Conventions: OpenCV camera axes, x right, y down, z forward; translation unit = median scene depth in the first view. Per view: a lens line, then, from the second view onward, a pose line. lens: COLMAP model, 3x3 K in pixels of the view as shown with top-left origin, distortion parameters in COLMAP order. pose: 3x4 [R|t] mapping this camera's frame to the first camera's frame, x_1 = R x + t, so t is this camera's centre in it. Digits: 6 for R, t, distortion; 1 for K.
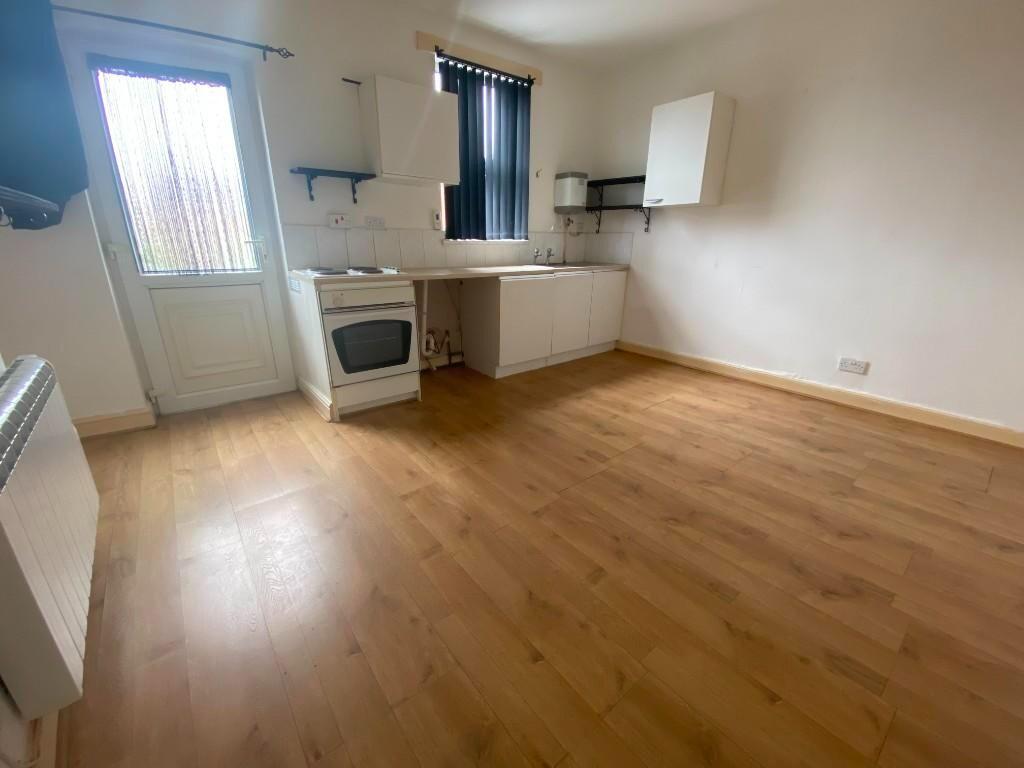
lens RADIAL K [[410.3, 0, 509.3], [0, 410.3, 384.8], [0, 0, 1]] dist [0.025392, -0.024230]
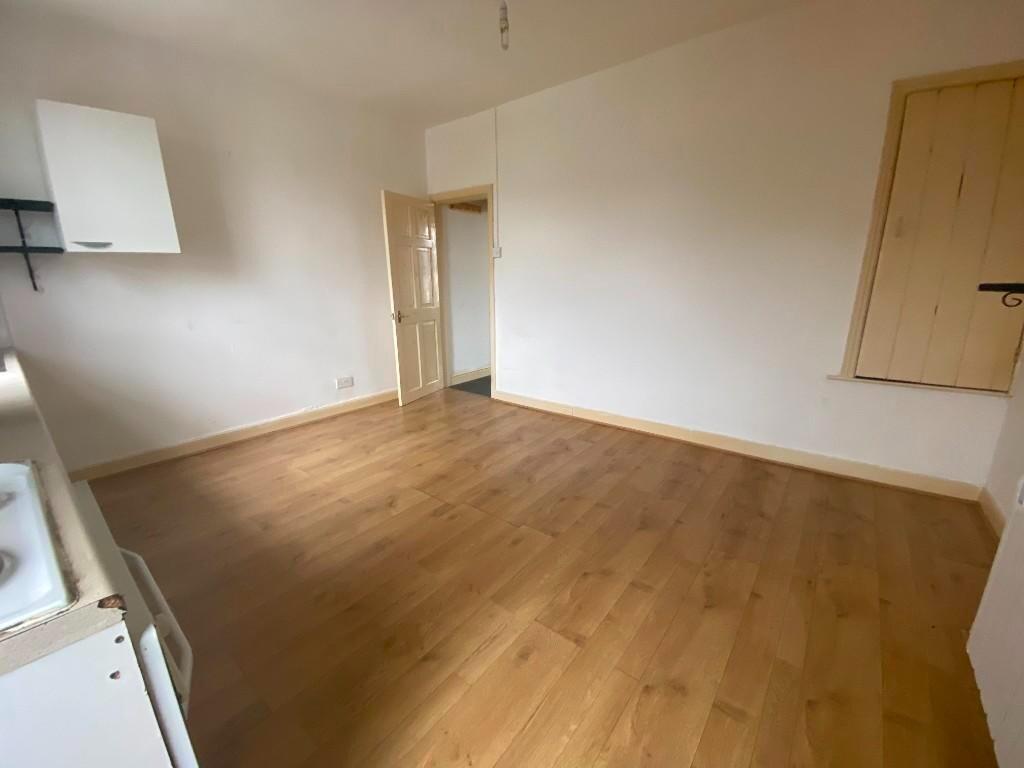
lens RADIAL K [[410.3, 0, 509.3], [0, 410.3, 384.8], [0, 0, 1]] dist [0.025392, -0.024230]
pose [[-0.215567, -0.247172, 0.944689, -0.588396], [0.334033, 0.890406, 0.309192, -0.299550], [-0.917580, 0.382209, -0.109379, 0.728395]]
